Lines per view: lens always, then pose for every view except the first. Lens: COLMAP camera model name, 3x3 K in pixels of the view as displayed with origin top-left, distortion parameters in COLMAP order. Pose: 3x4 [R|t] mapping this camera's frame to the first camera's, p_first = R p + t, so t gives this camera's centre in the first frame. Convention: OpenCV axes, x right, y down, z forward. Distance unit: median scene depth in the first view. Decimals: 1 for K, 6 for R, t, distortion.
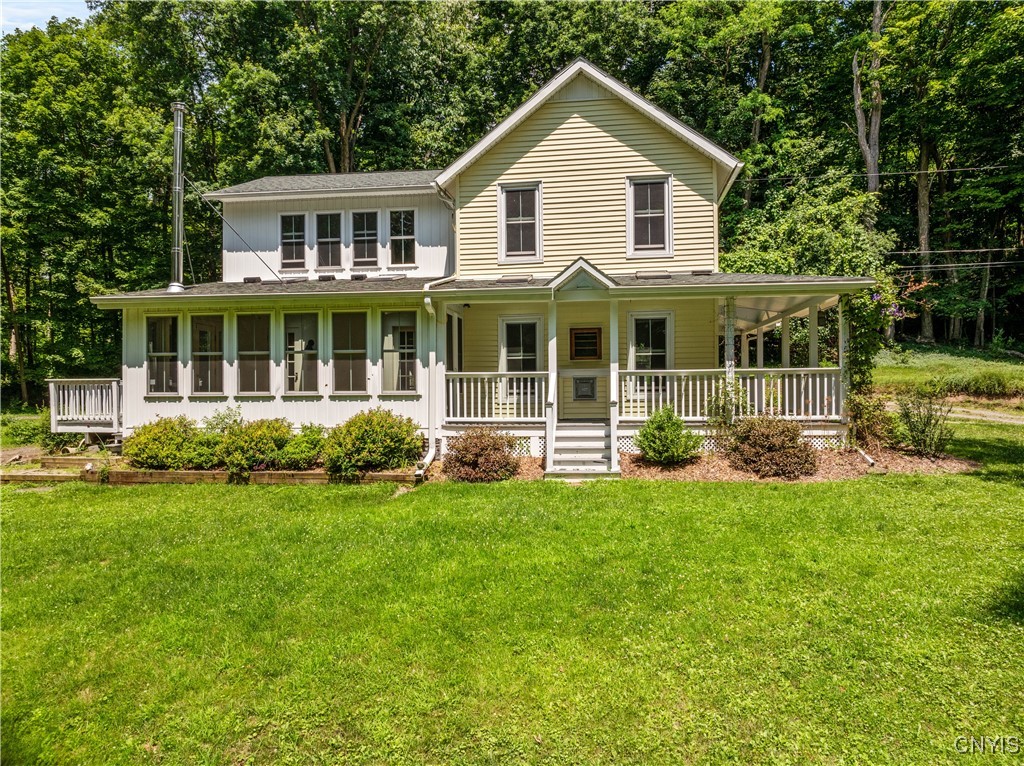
lens RADIAL K [[711.3, 0, 535.9], [0, 711.3, 369.6], [0, 0, 1]] dist [-0.053040, 0.028518]
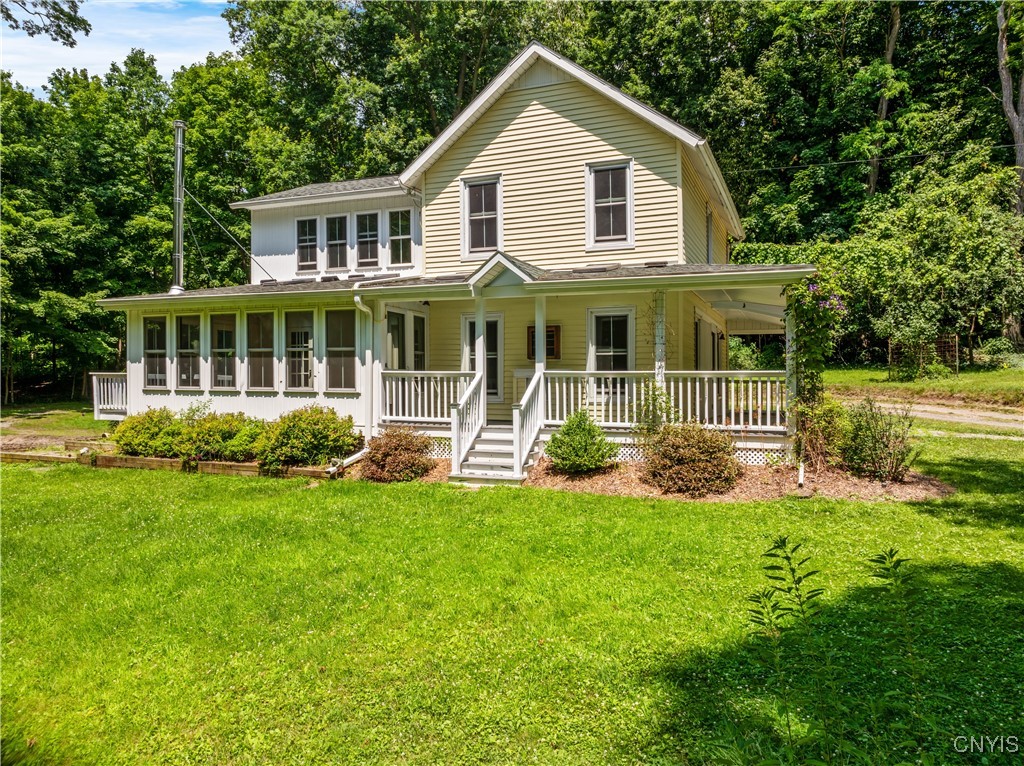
lens RADIAL K [[711.3, 0, 506.8], [0, 711.3, 373.4], [0, 0, 1]] dist [-0.053040, 0.028518]
pose [[0.968421, 0.012924, -0.248986, 0.254374], [-0.011497, 0.999908, 0.007185, -0.001236], [0.249056, -0.004096, 0.968481, 0.066290]]
